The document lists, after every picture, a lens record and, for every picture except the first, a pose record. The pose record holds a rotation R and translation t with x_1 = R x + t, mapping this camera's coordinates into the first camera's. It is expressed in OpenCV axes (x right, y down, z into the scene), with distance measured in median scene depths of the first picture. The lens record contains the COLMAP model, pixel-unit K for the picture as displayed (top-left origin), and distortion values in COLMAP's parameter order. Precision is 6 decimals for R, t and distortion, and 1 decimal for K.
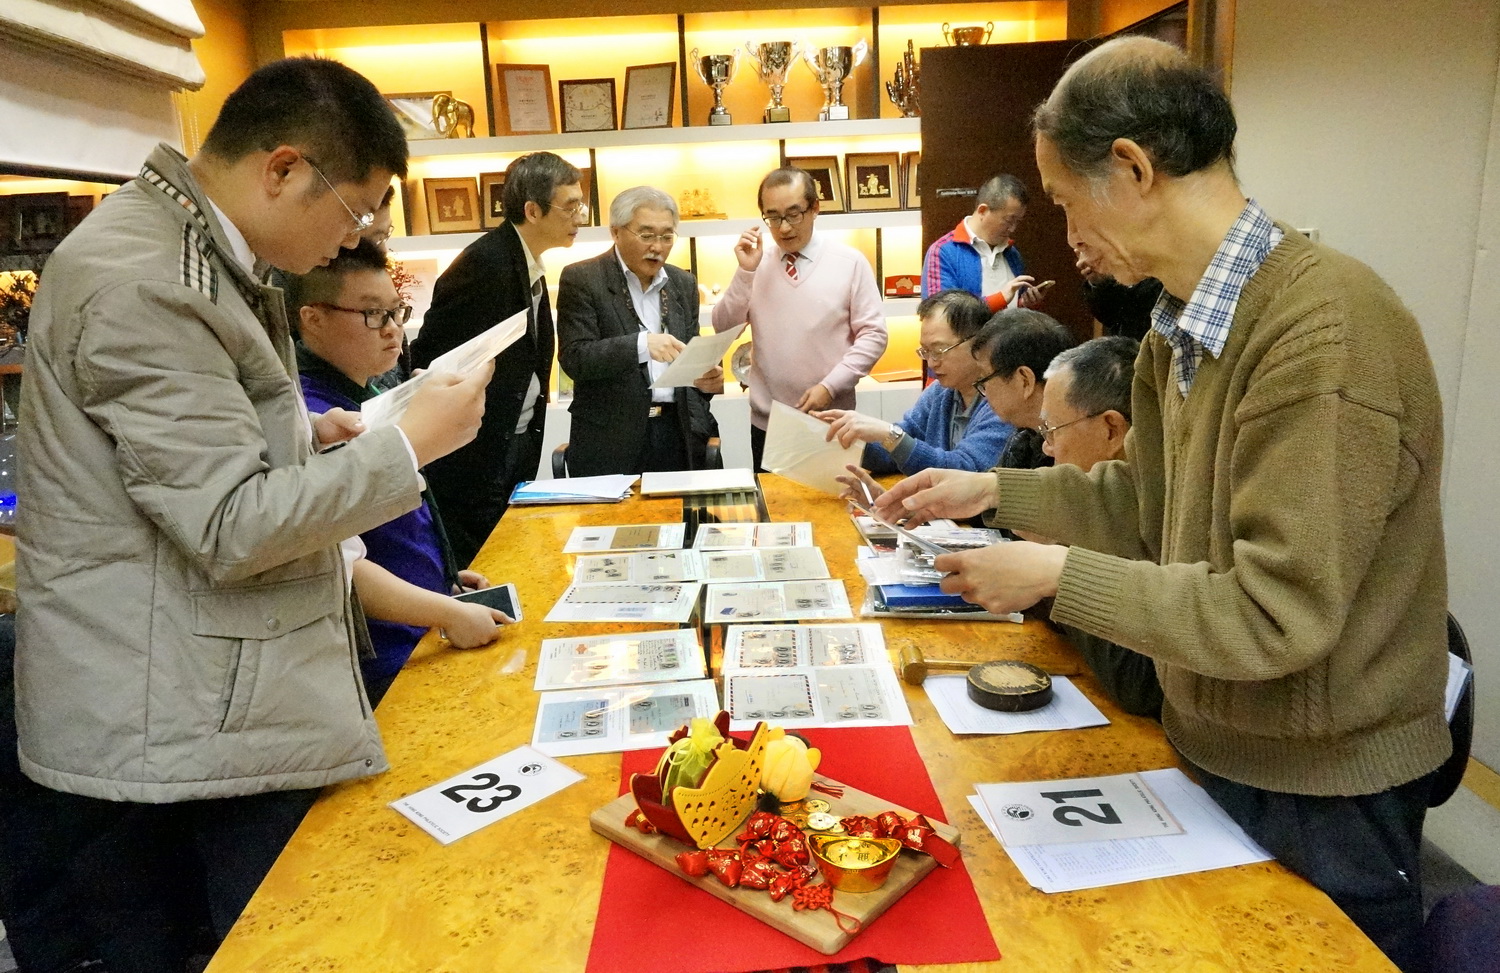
lens RADIAL K [[1055.1, 0, 745.4], [0, 1055.1, 492.0], [0, 0, 1]] dist [-0.044594, 0.031894]
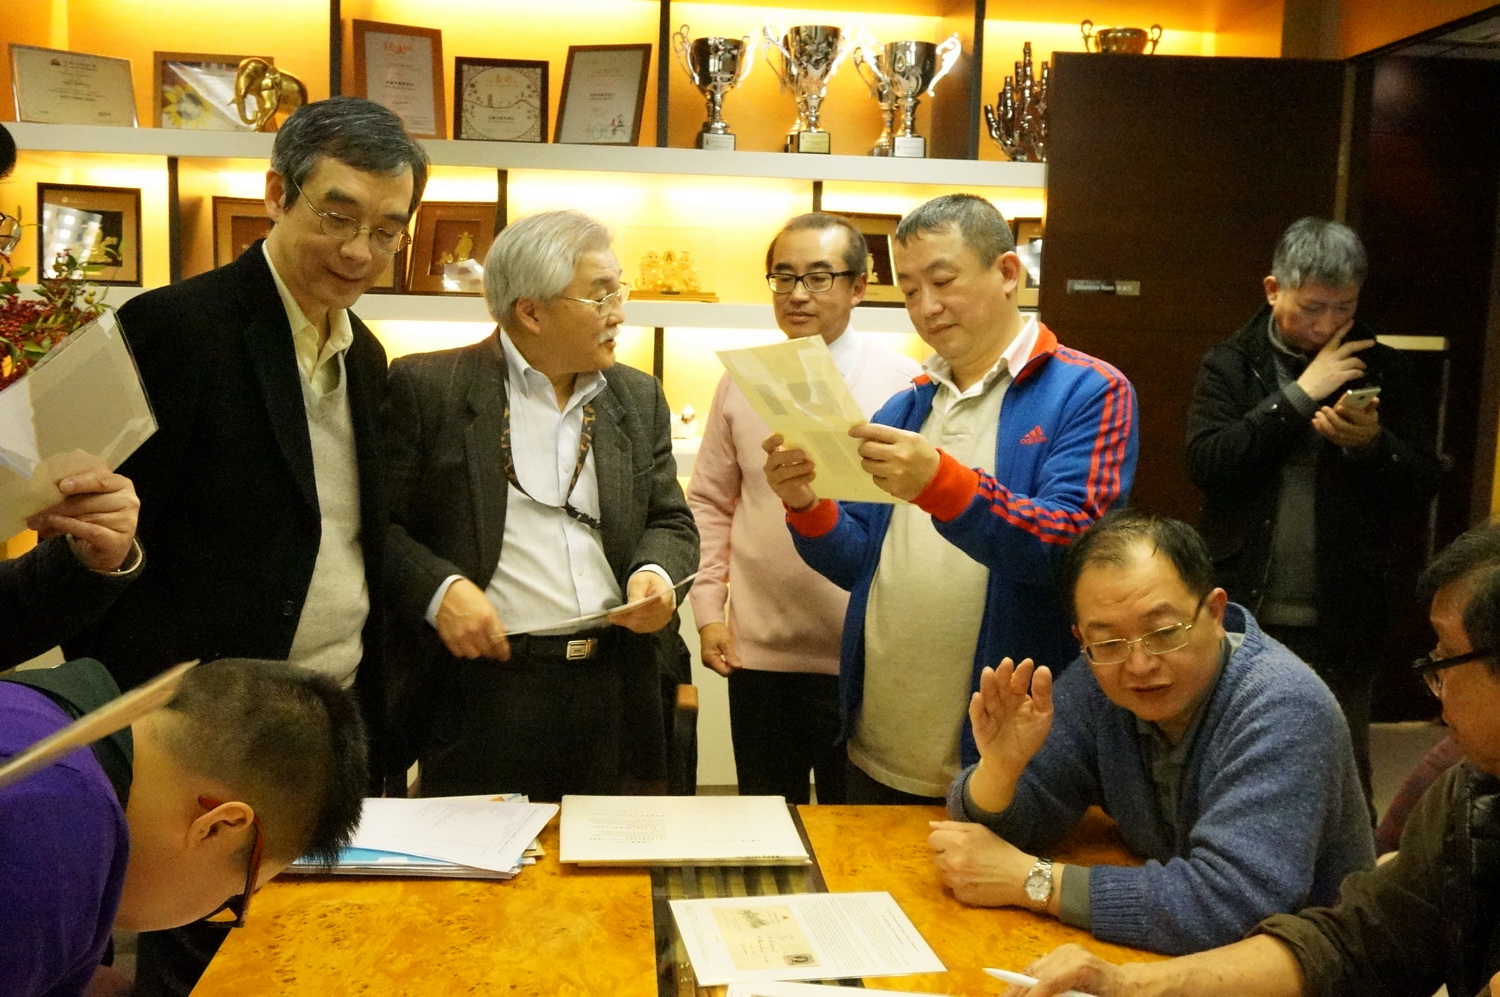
lens RADIAL K [[1375.7, 0, 750.0], [0, 1375.7, 497.9], [0, 0, 1]] dist [-0.004159, -0.011366]
pose [[0.996197, 0.065667, 0.057272, -0.037516], [-0.058014, 0.990289, -0.126343, -0.050054], [-0.065012, 0.122540, 0.990332, 0.233619]]
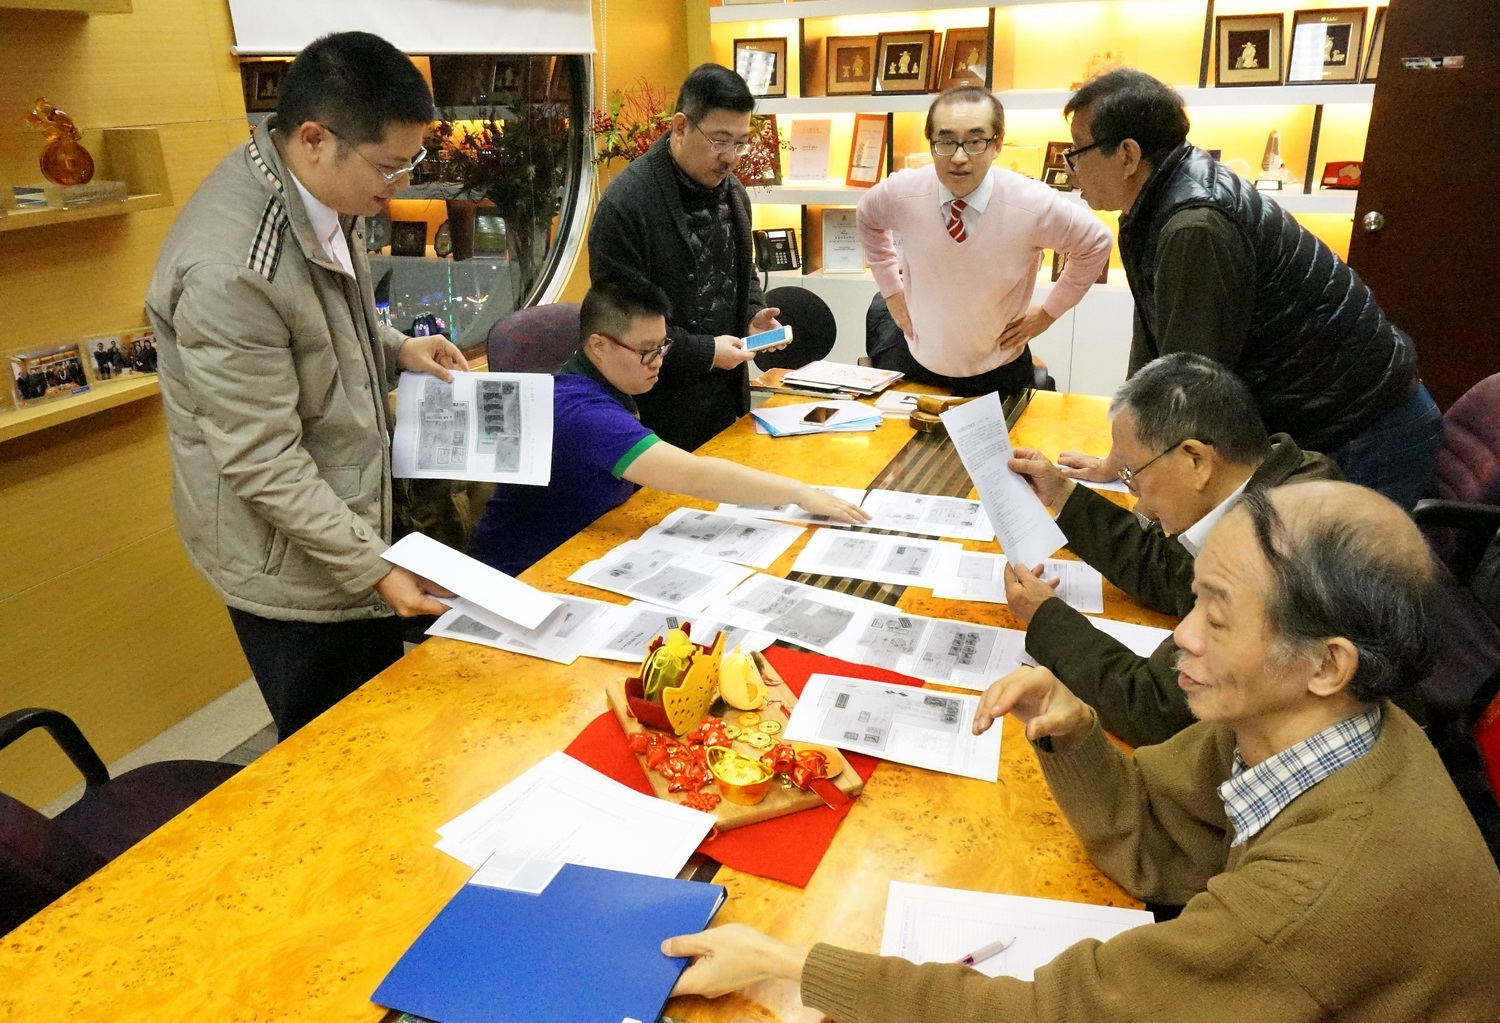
lens RADIAL K [[1103.2, 0, 731.7], [0, 1103.2, 508.0], [0, 0, 1]] dist [-0.063669, 0.054318]
pose [[0.887959, 0.181093, -0.422771, 0.136170], [-0.113479, 0.977066, 0.180179, -0.039045], [0.445704, -0.112016, 0.888144, -0.014862]]
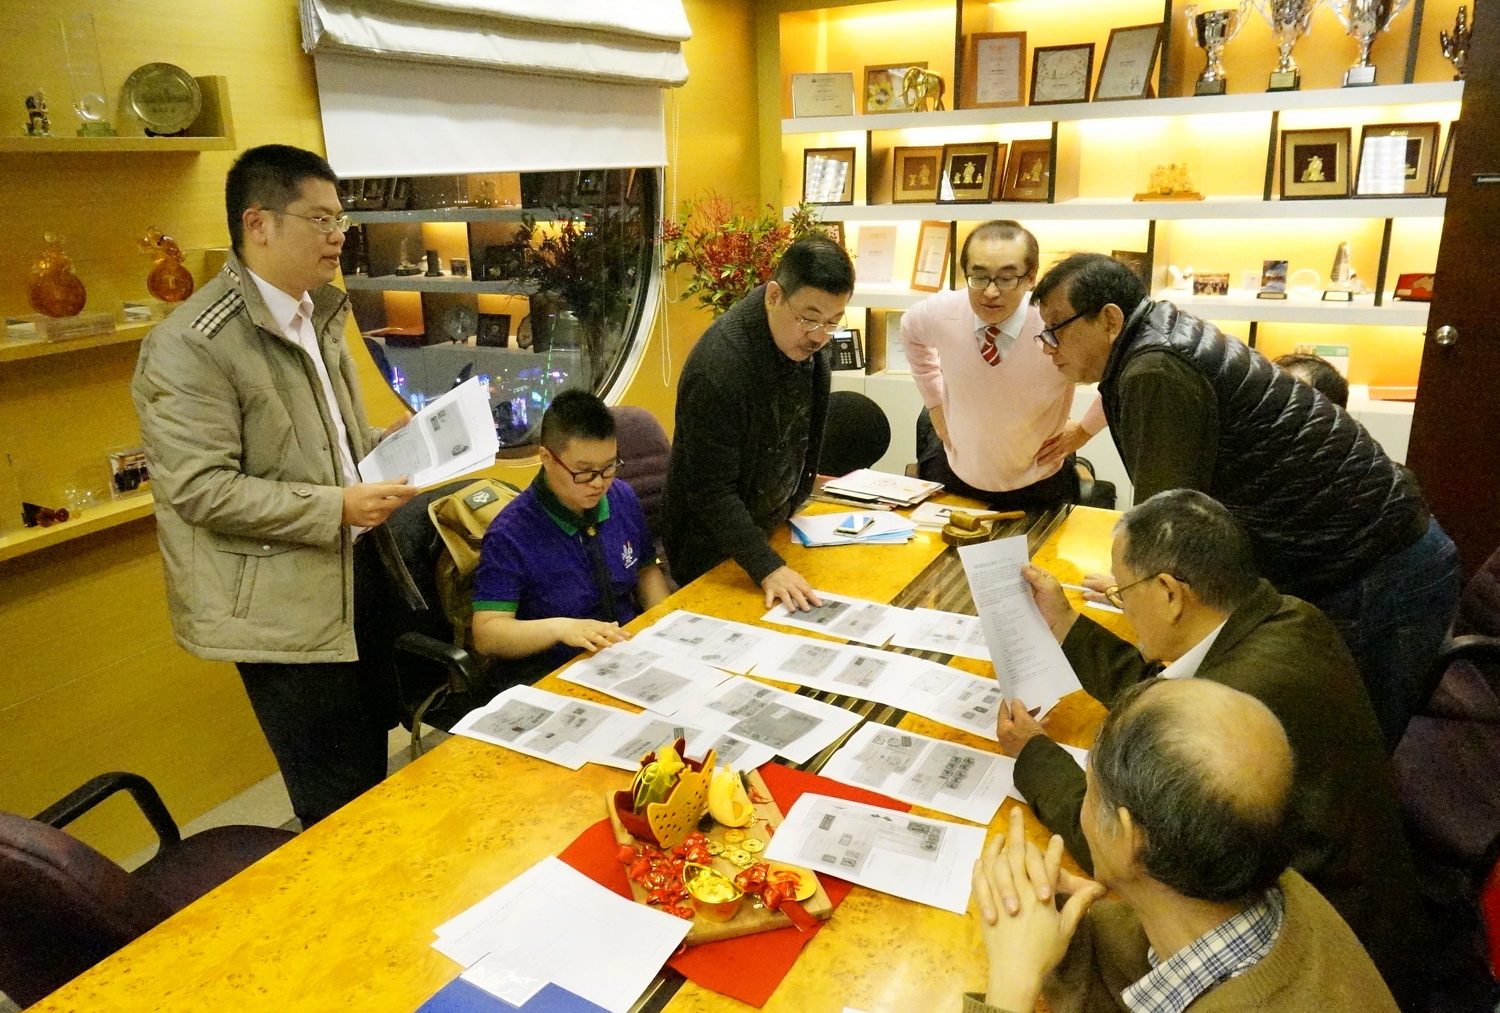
lens RADIAL K [[1104.0, 0, 709.2], [0, 1104.0, 508.4], [0, 0, 1]] dist [-0.058106, 0.048945]
pose [[0.834158, 0.178164, -0.521955, 0.169899], [-0.131626, 0.983349, 0.125298, -0.063016], [0.535588, -0.035816, 0.843720, -0.019032]]
